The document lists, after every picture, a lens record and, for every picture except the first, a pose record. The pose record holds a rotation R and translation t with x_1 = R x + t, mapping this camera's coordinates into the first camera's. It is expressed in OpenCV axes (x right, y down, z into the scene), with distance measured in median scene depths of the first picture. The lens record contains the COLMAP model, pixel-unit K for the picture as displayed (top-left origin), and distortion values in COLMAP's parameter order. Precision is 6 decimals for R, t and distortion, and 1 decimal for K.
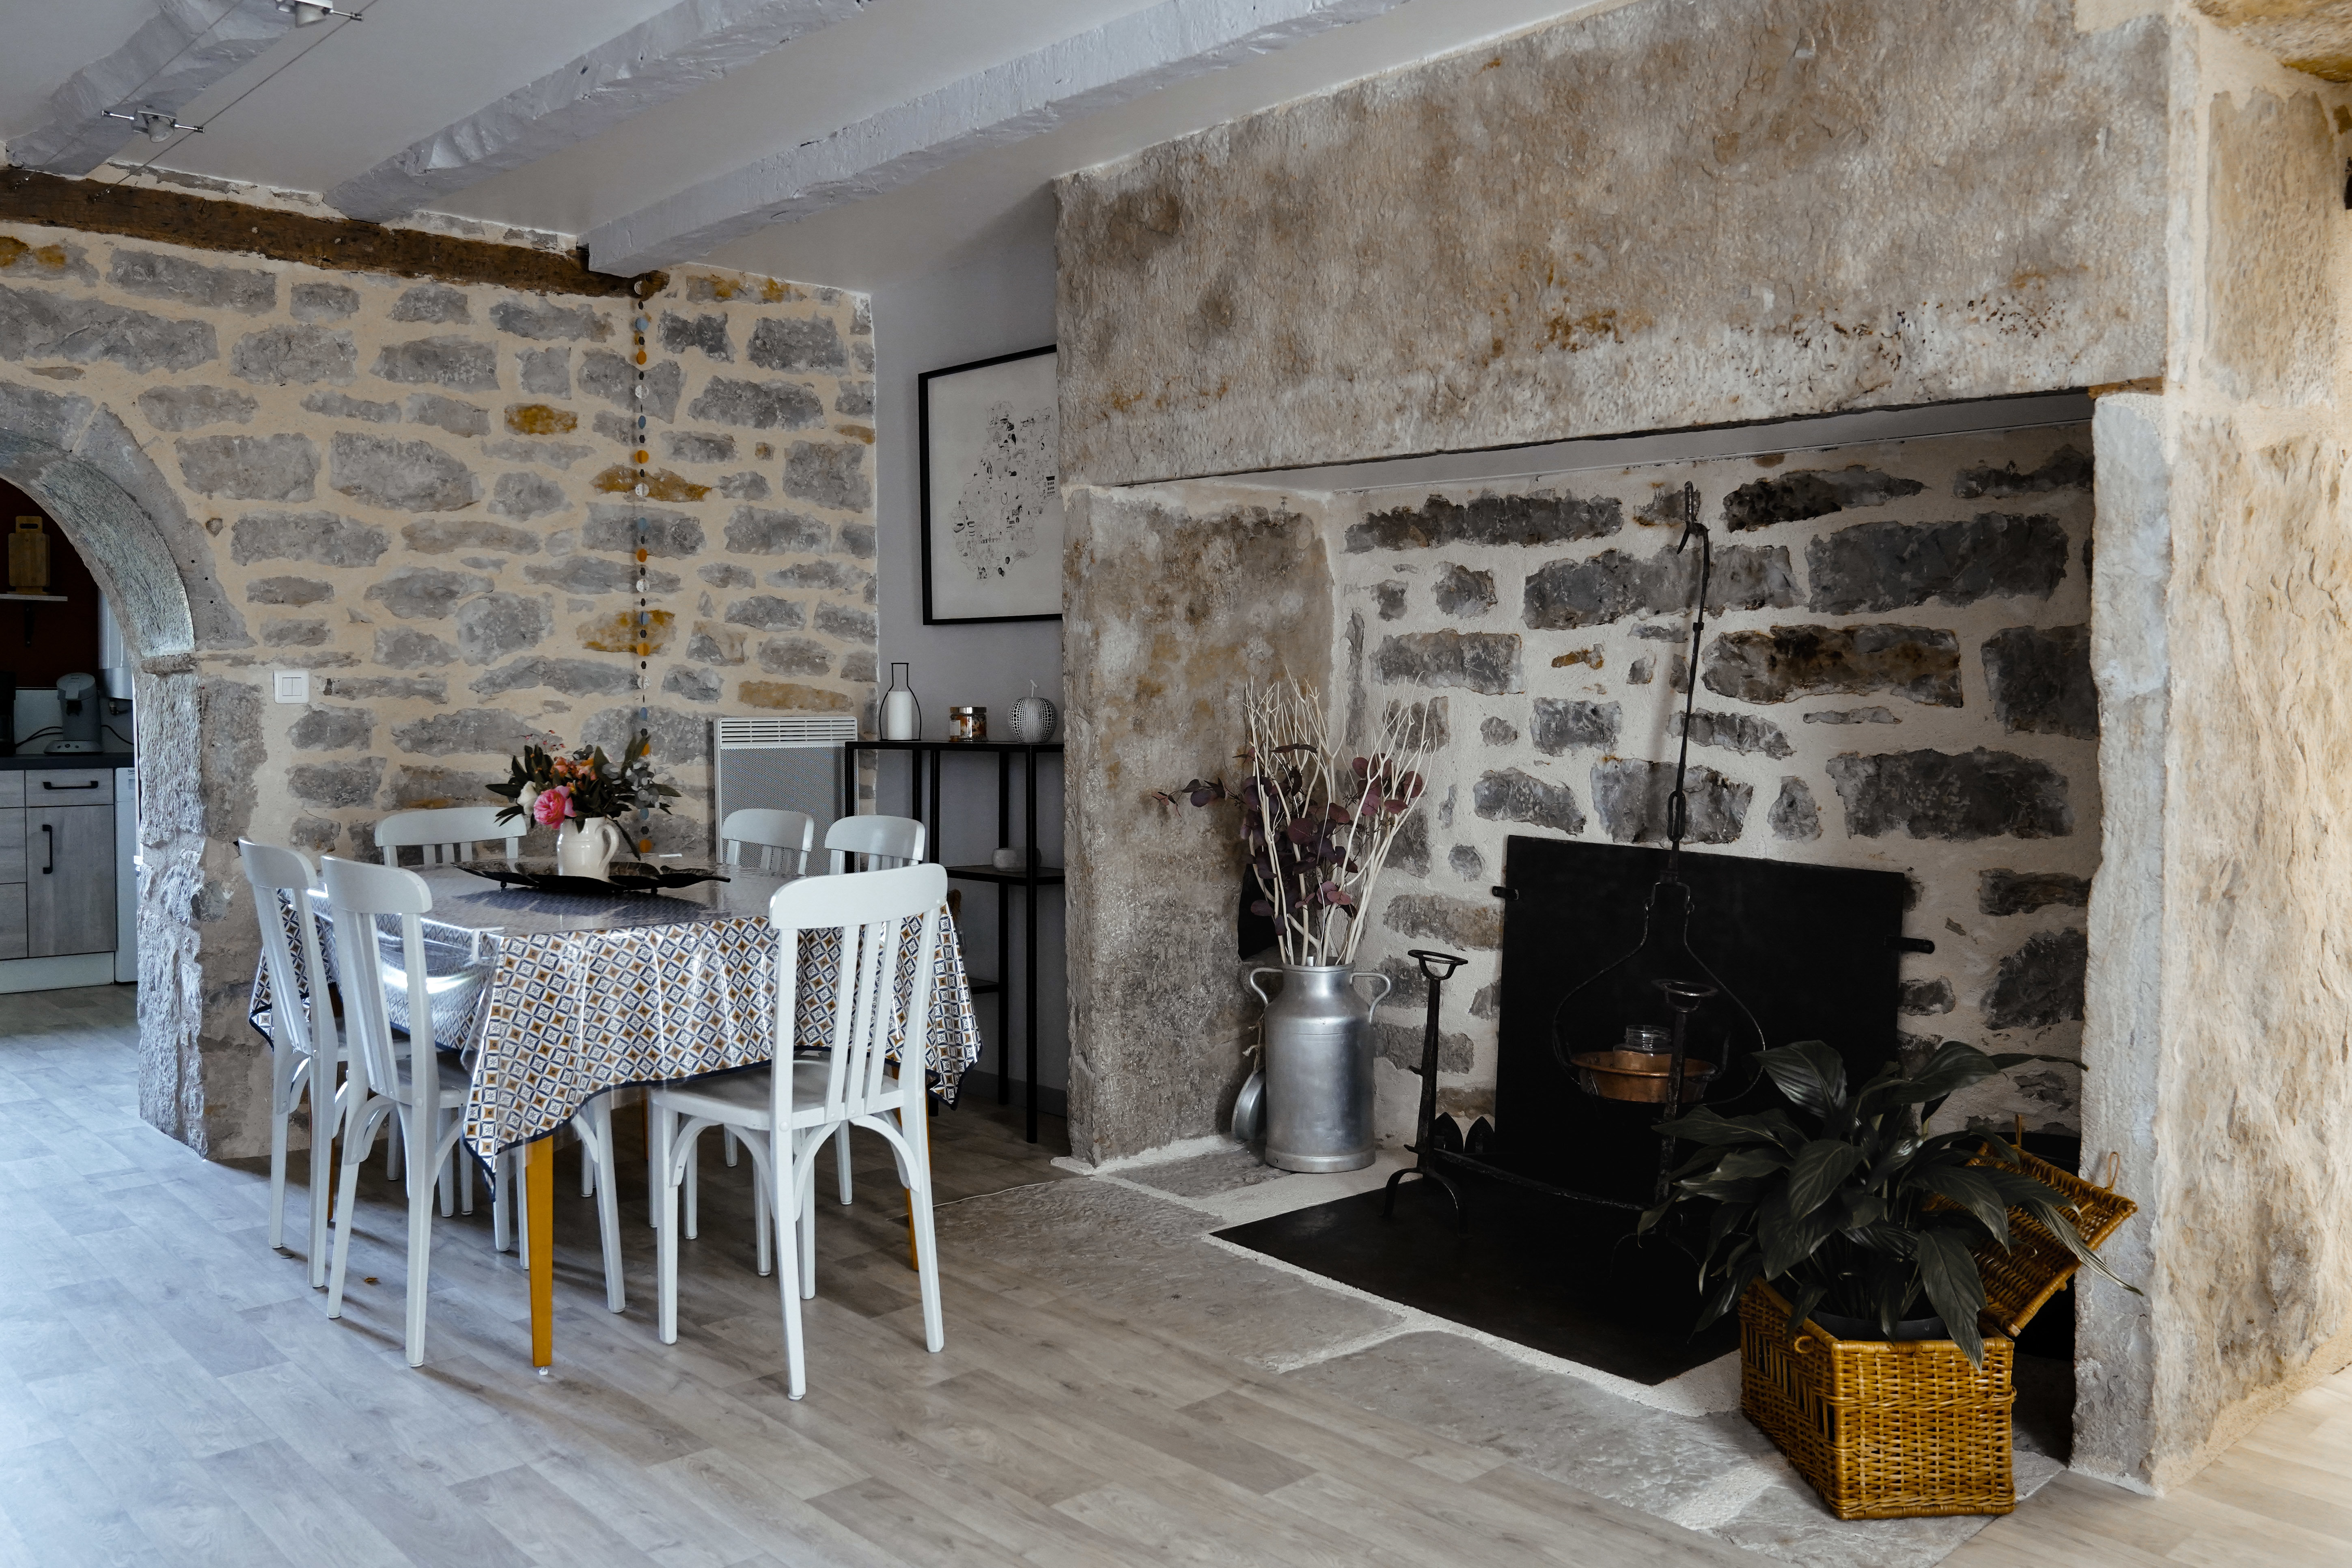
lens RADIAL K [[1888.6, 0, 1176.0], [0, 1888.6, 784.0], [0, 0, 1]] dist [-0.003196, 0.003112]
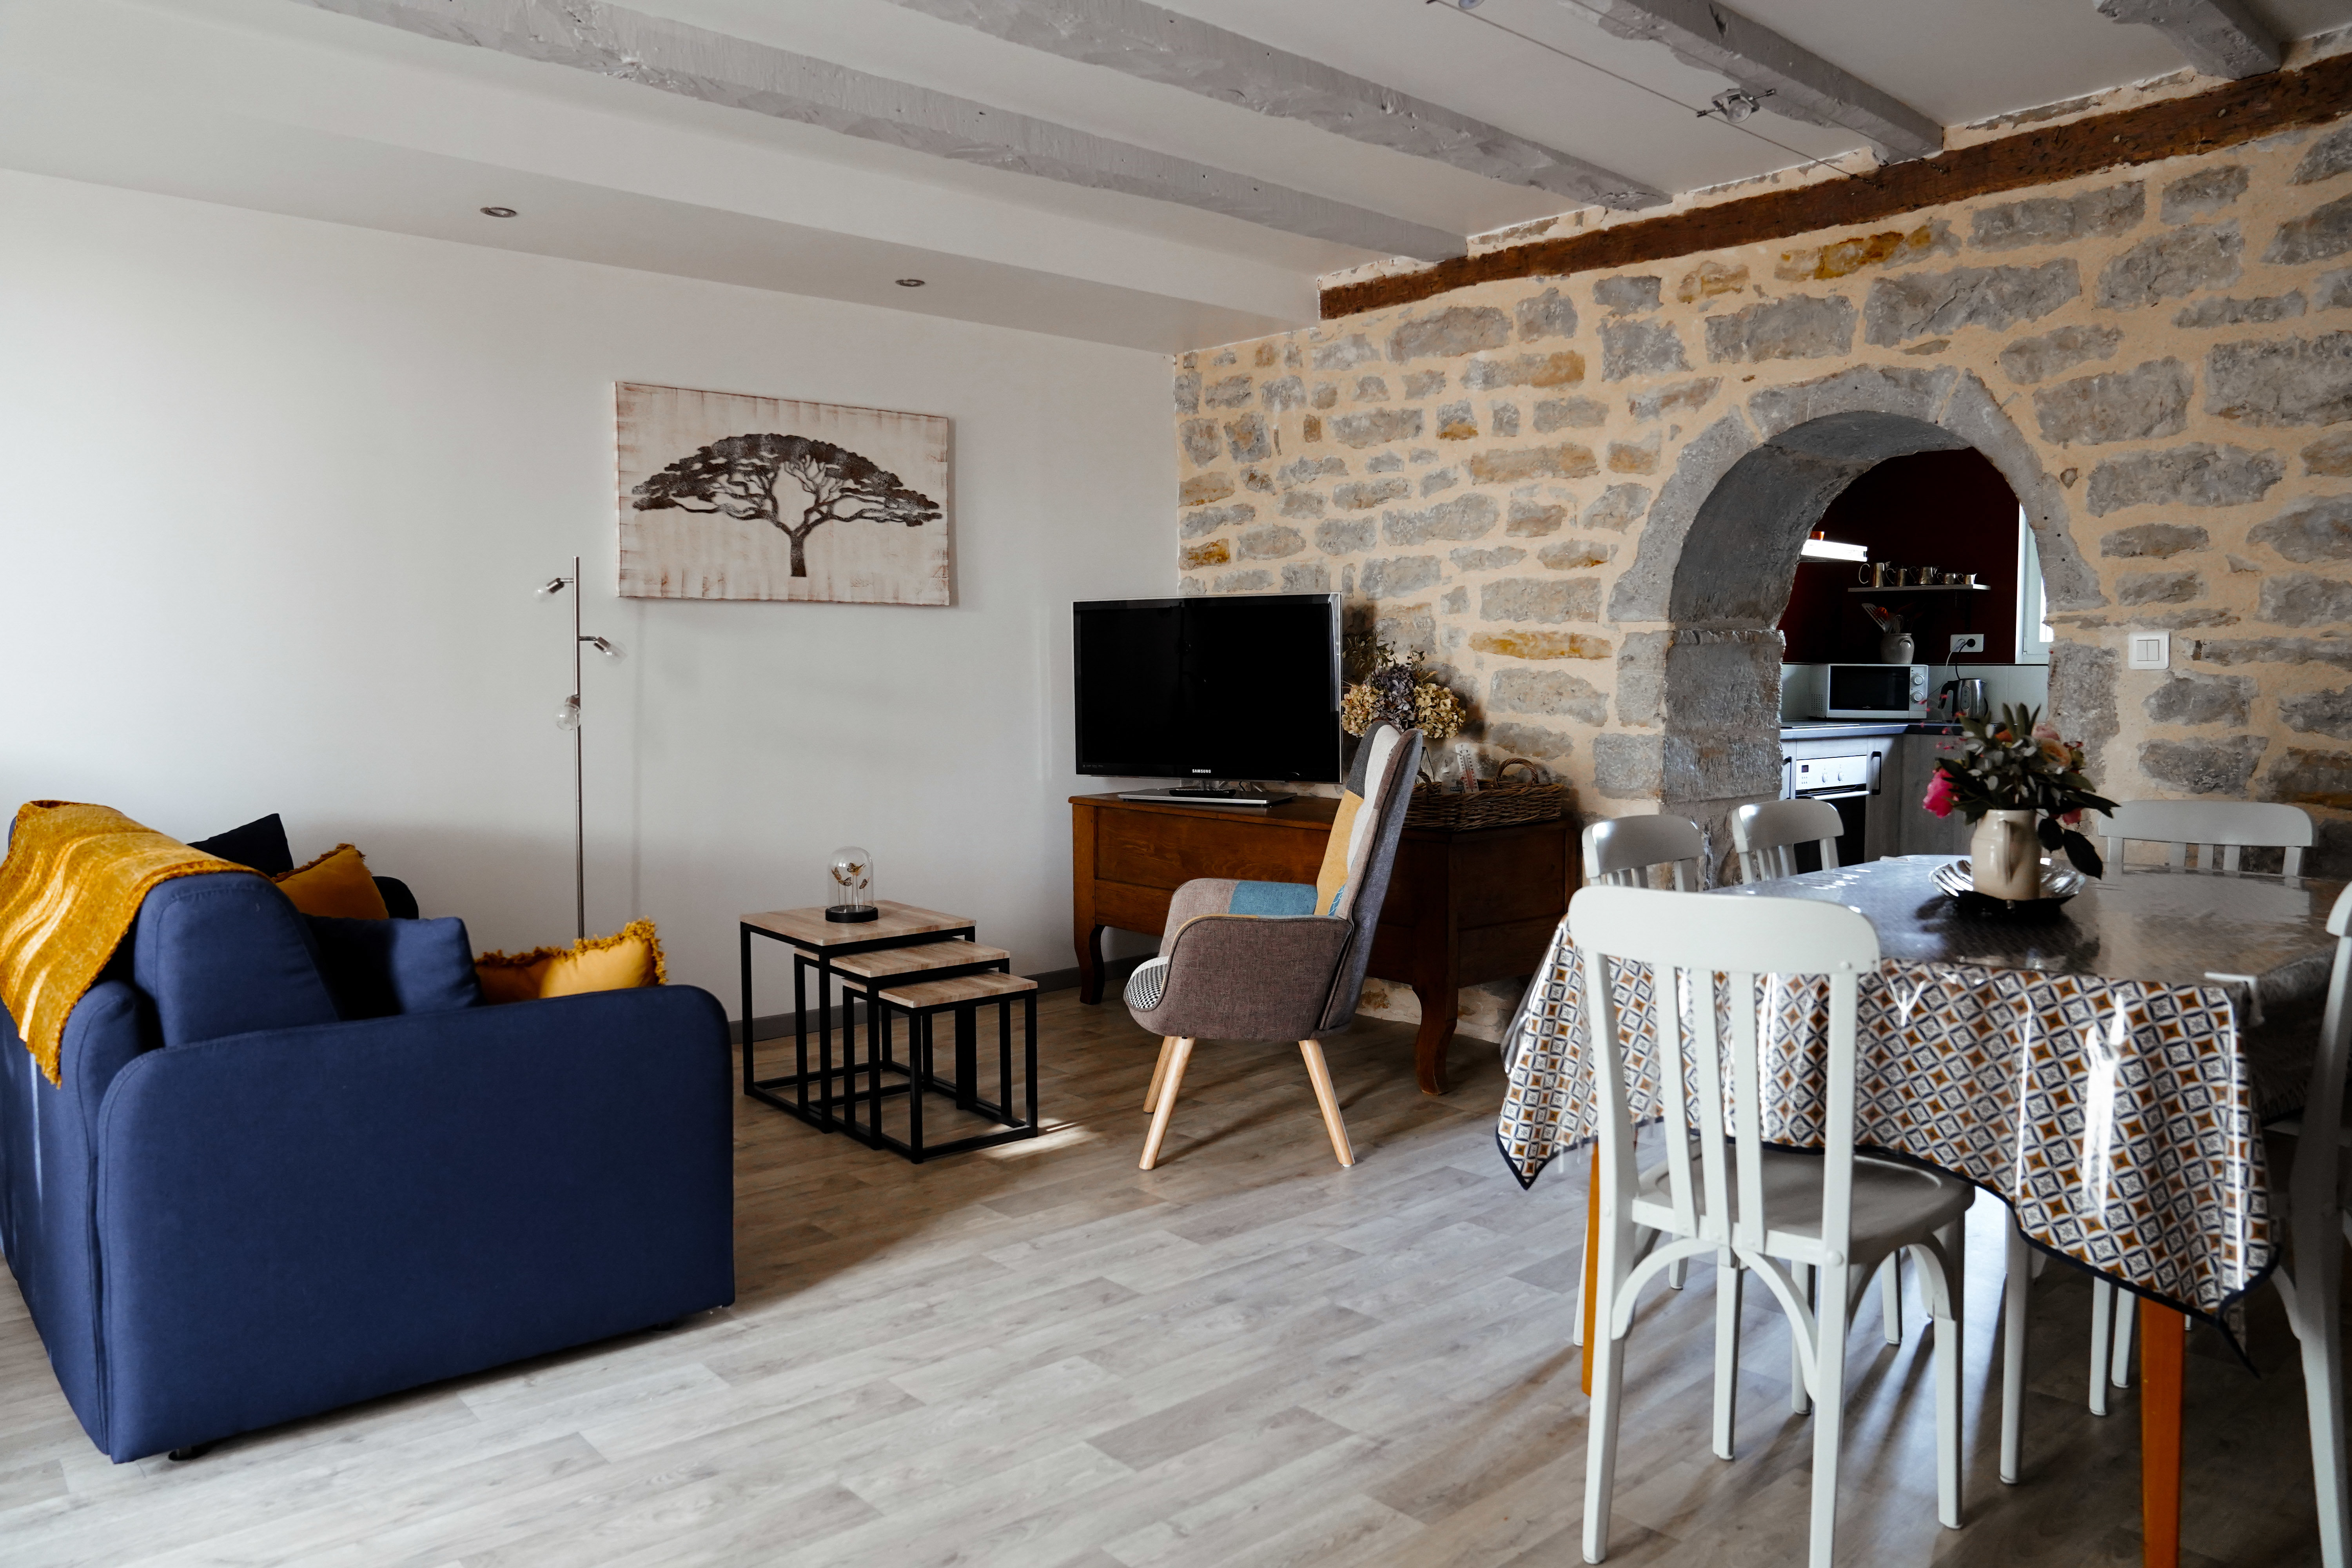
lens RADIAL K [[1701.9, 0, 1176.0], [0, 1701.9, 784.0], [0, 0, 1]] dist [-0.105173, 0.102272]
pose [[-0.042696, 0.068088, -0.996765, 0.327600], [-0.048781, 0.996343, 0.070148, -0.022211], [0.997897, 0.051618, -0.039219, 0.592106]]
